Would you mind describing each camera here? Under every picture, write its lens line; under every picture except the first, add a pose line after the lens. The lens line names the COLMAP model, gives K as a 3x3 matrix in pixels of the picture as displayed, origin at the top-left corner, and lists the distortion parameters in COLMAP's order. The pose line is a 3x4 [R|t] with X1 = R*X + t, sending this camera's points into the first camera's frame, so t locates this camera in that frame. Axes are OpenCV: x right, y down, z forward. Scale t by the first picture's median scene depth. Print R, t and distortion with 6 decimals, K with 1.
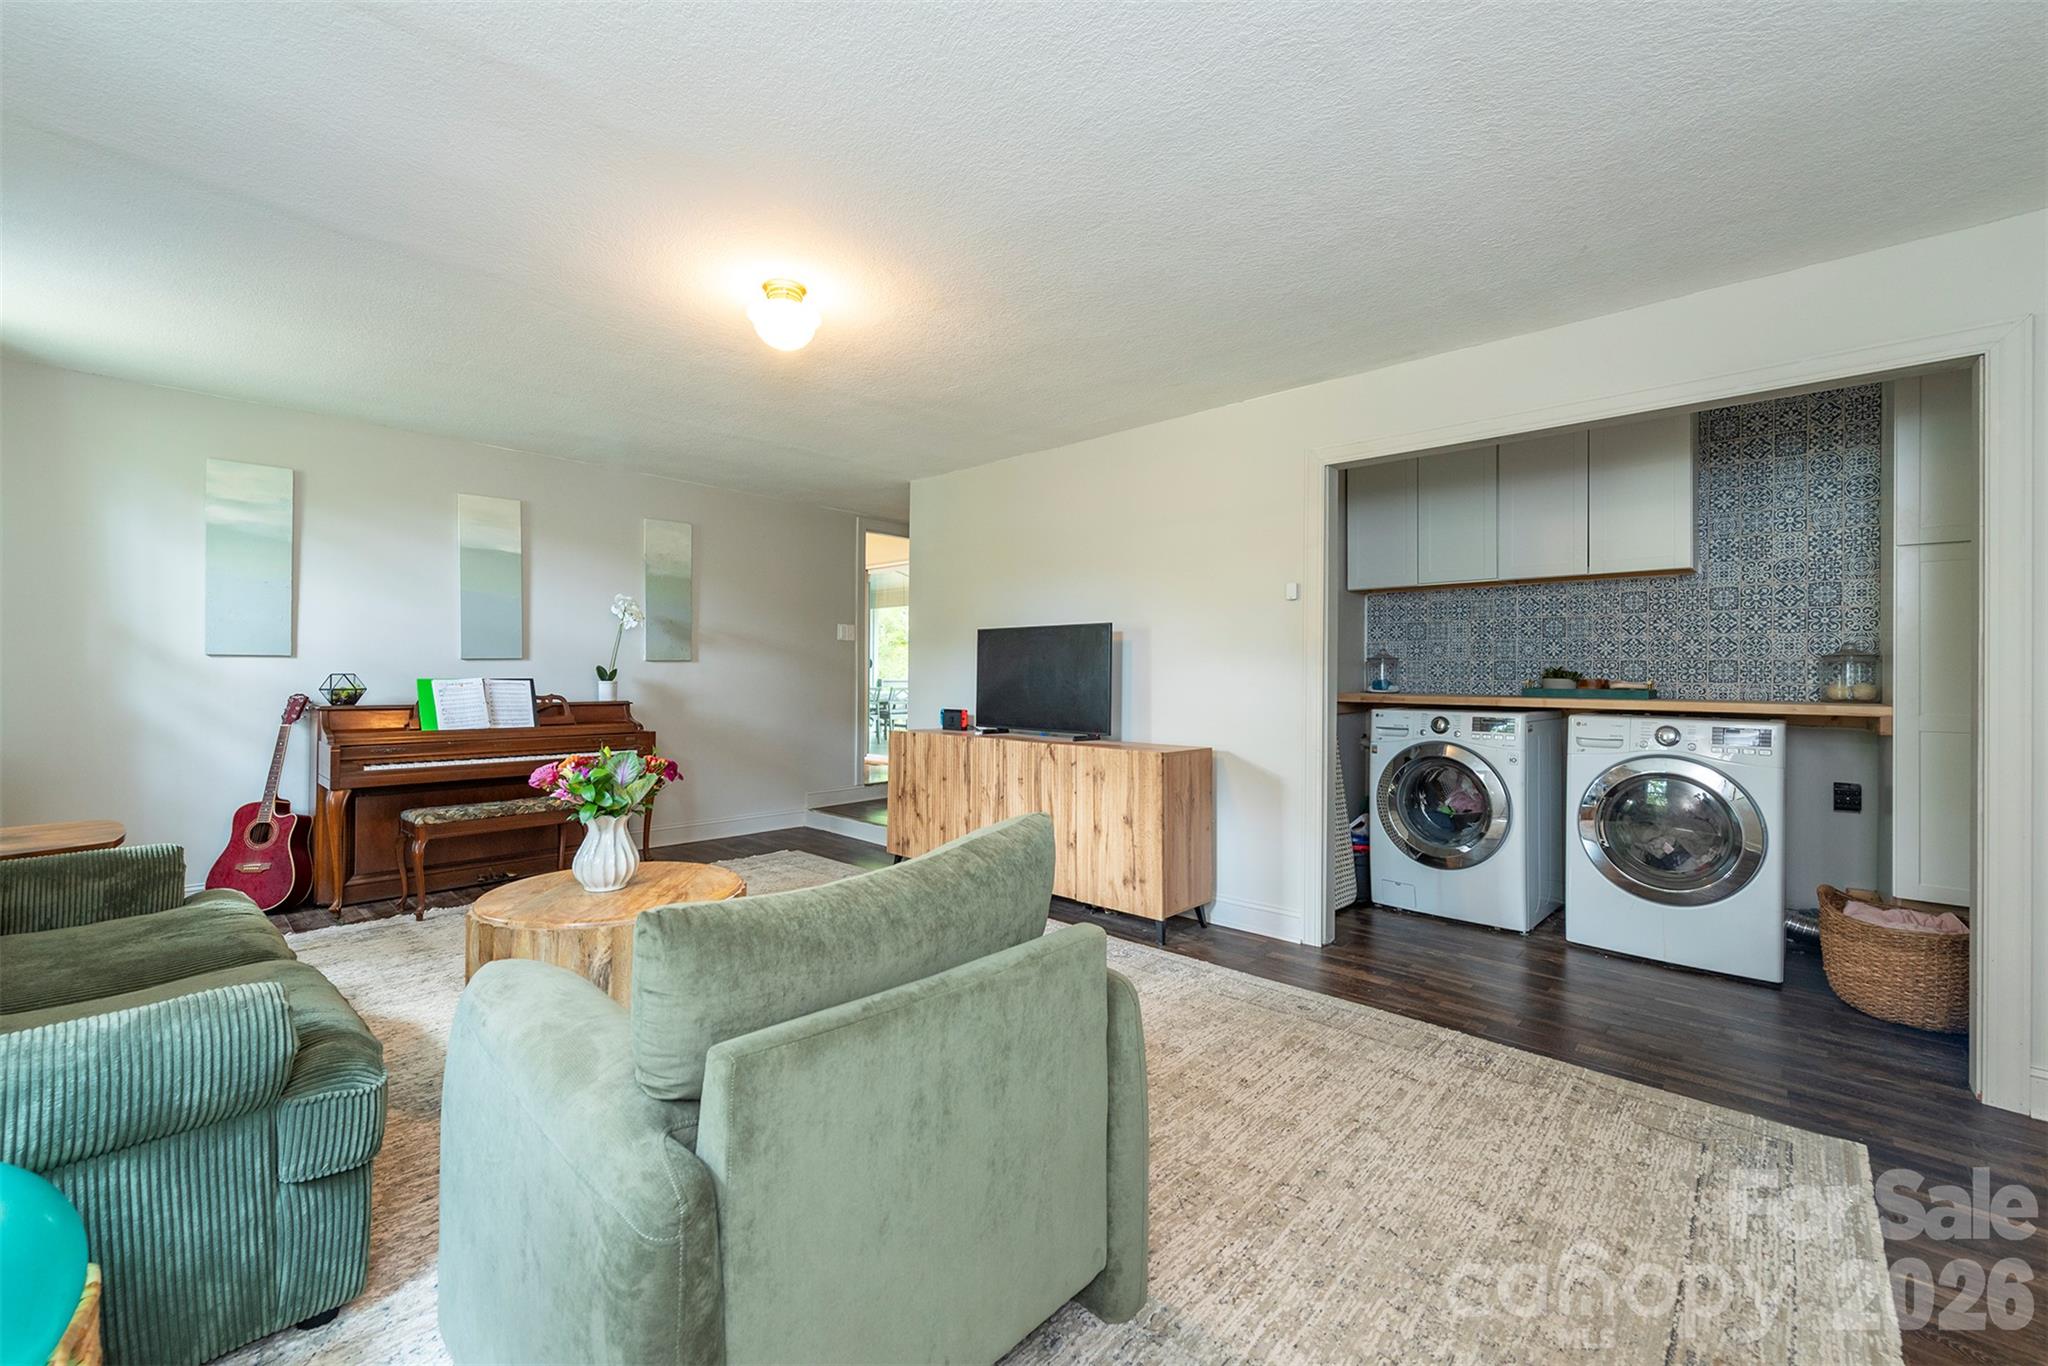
lens RADIAL K [[834.7, 0, 1020.9], [0, 834.7, 683.3], [0, 0, 1]] dist [-0.003200, -0.000200]
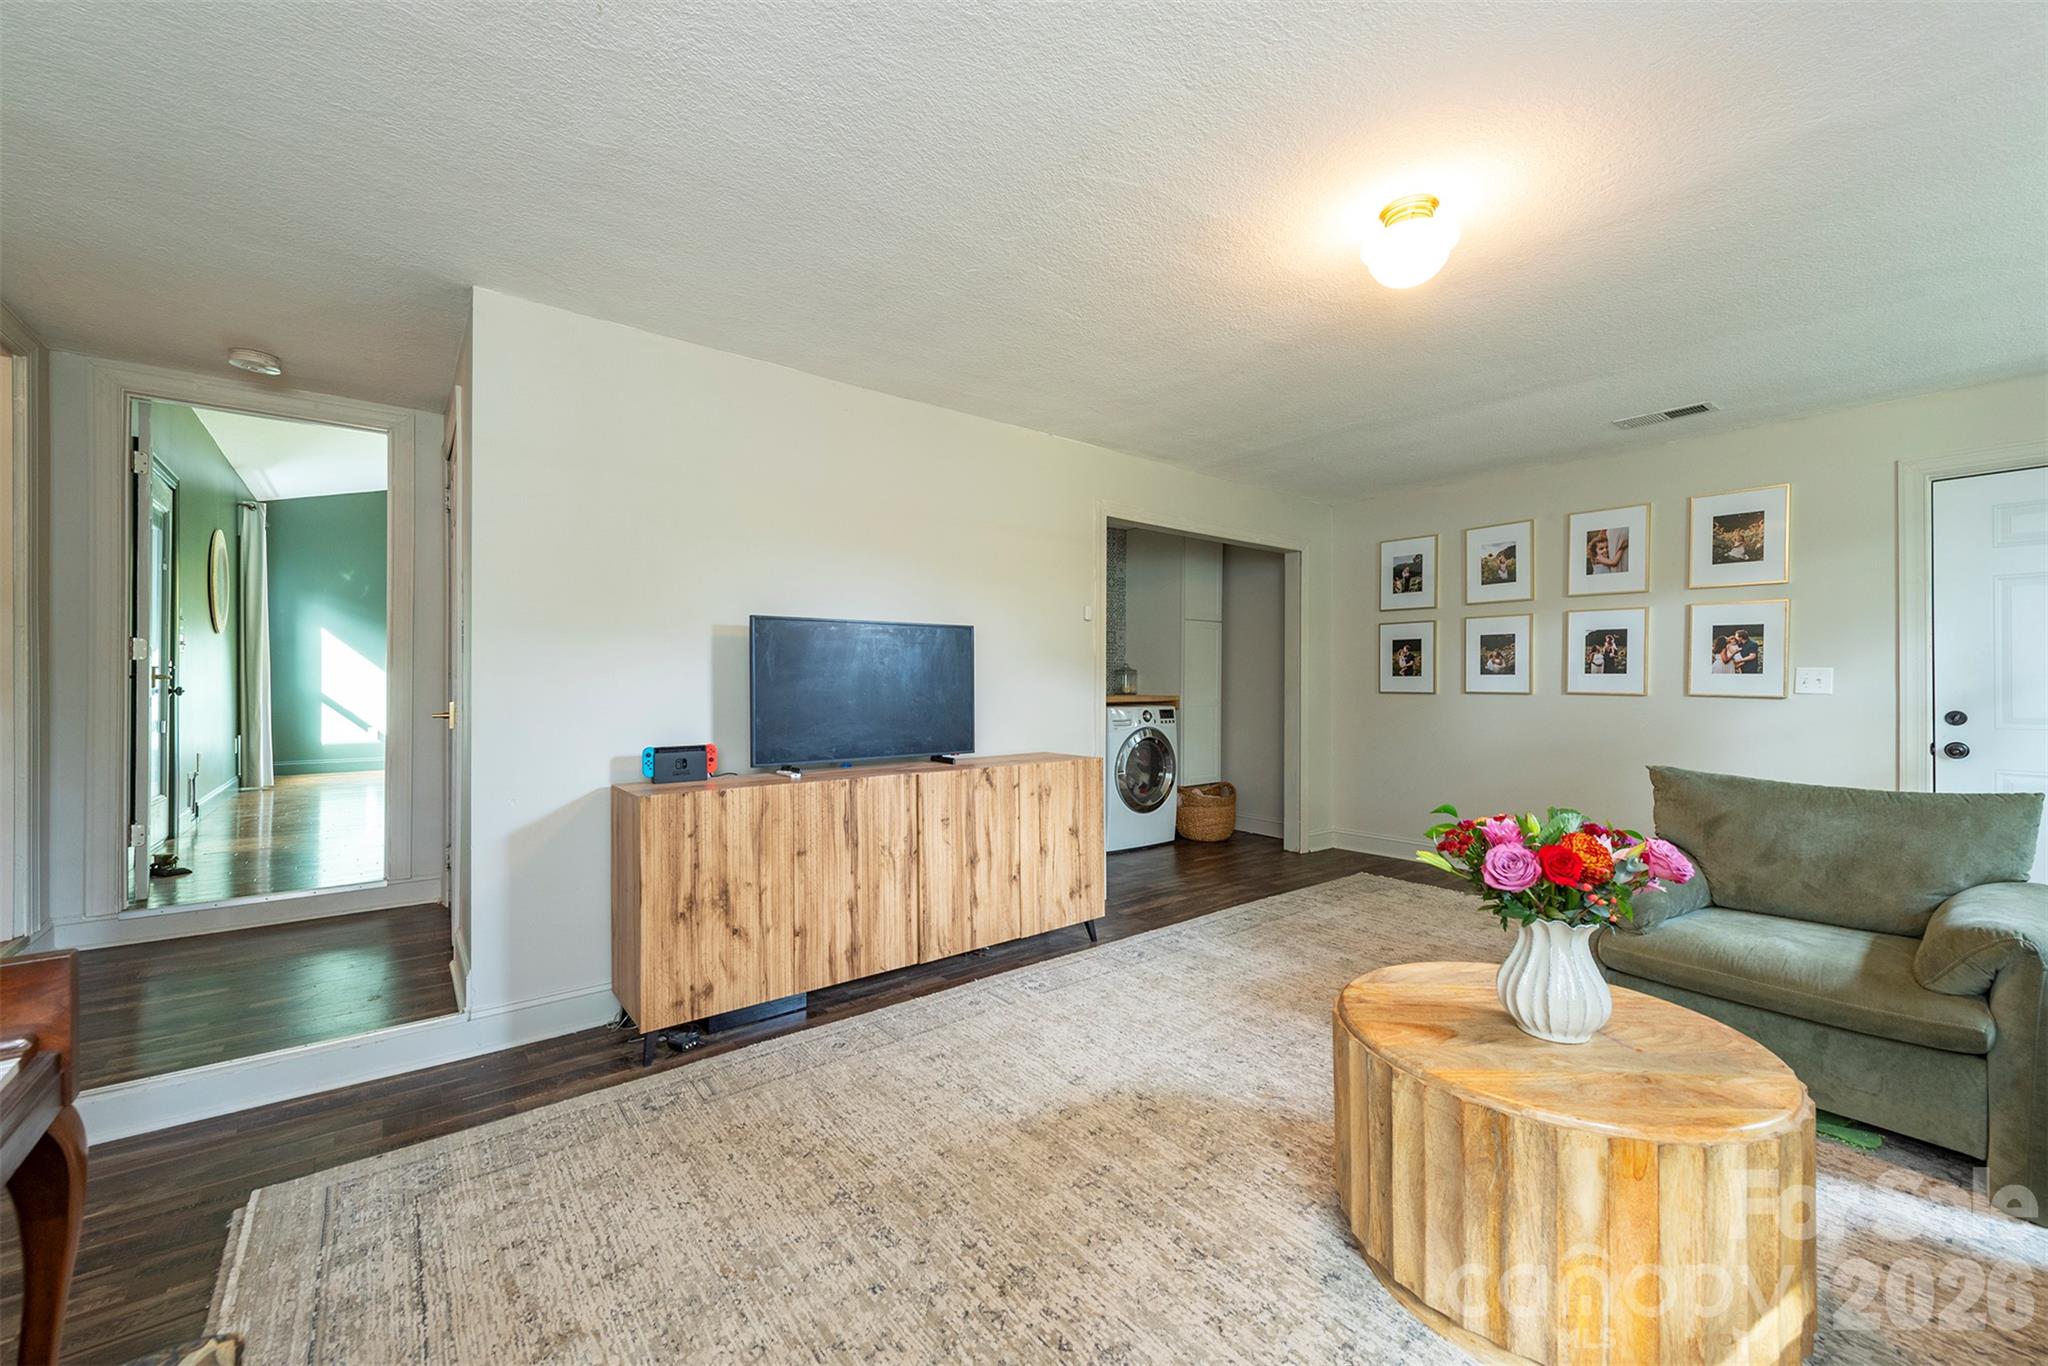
lens RADIAL K [[792.3, 0, 1021.7], [0, 792.3, 677.7], [0, 0, 1]] dist [0.002953, 0.000184]
pose [[0.137128, -0.002859, 0.990549, -0.763077], [0.010375, 0.999945, 0.001450, -0.018809], [-0.990499, 0.010078, 0.137150, 0.873997]]
